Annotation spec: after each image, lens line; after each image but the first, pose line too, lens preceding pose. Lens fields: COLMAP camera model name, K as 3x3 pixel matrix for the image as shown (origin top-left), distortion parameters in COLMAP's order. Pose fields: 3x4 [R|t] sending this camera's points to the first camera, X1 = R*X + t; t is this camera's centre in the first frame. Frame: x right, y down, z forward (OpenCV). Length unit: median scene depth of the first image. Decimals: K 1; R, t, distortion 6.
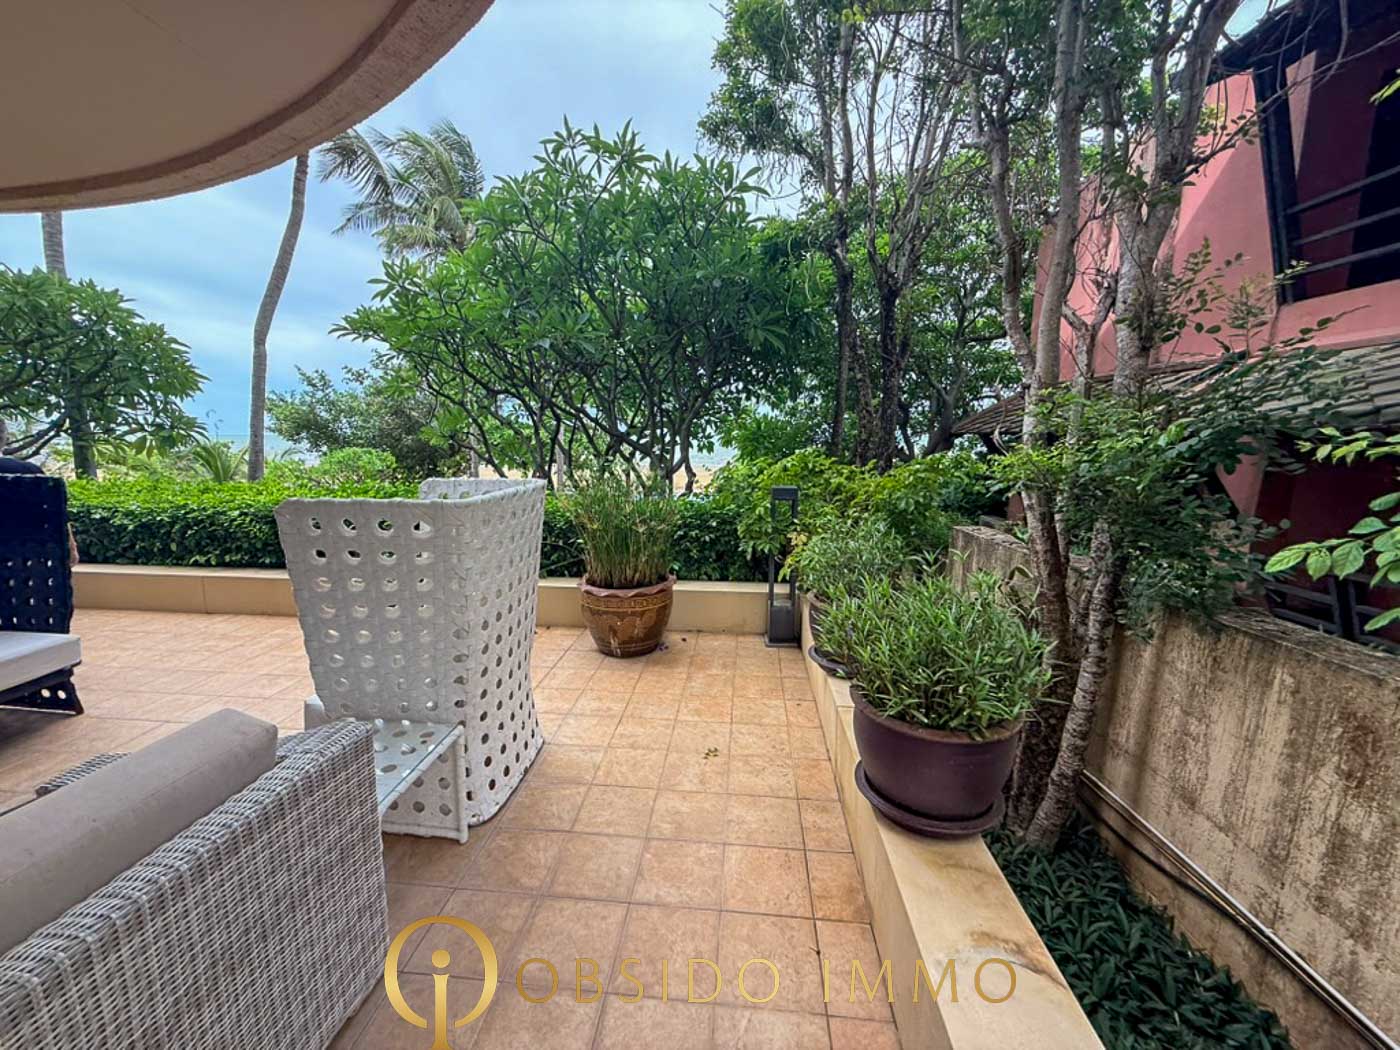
lens RADIAL K [[558.6, 0, 696.0], [0, 558.6, 520.8], [0, 0, 1]] dist [-0.003825, 0.000147]
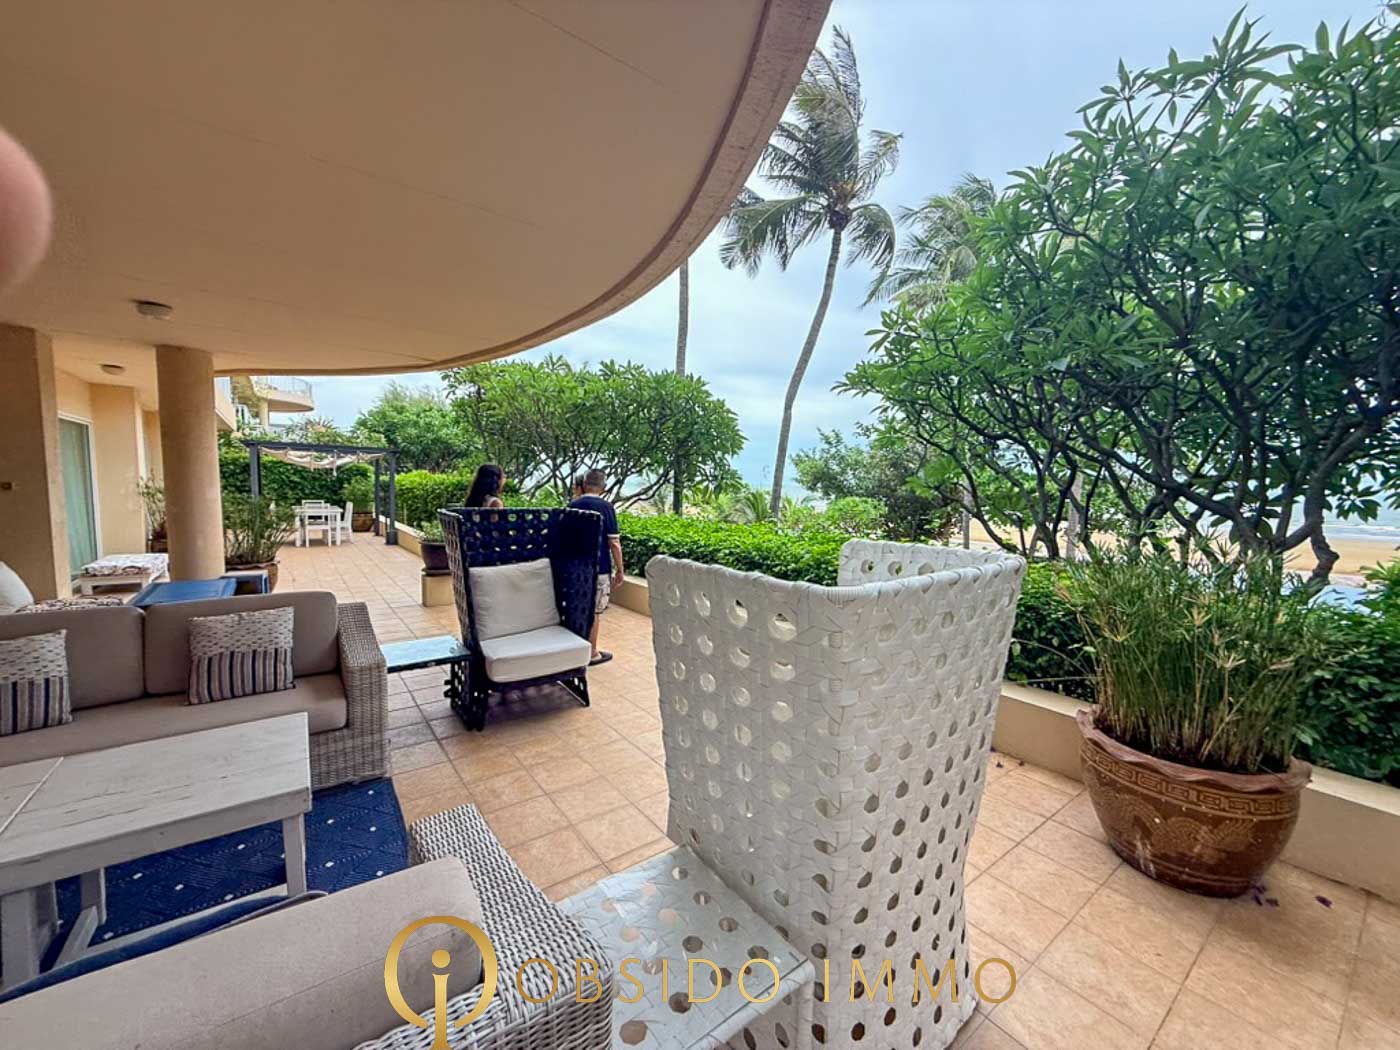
lens RADIAL K [[558.6, 0, 696.0], [0, 558.6, 520.8], [0, 0, 1]] dist [-0.003825, 0.000147]
pose [[0.670758, 0.054016, -0.739707, -0.022075], [-0.121929, 0.991806, -0.038138, -0.014092], [0.731585, 0.115773, 0.671848, 0.108842]]
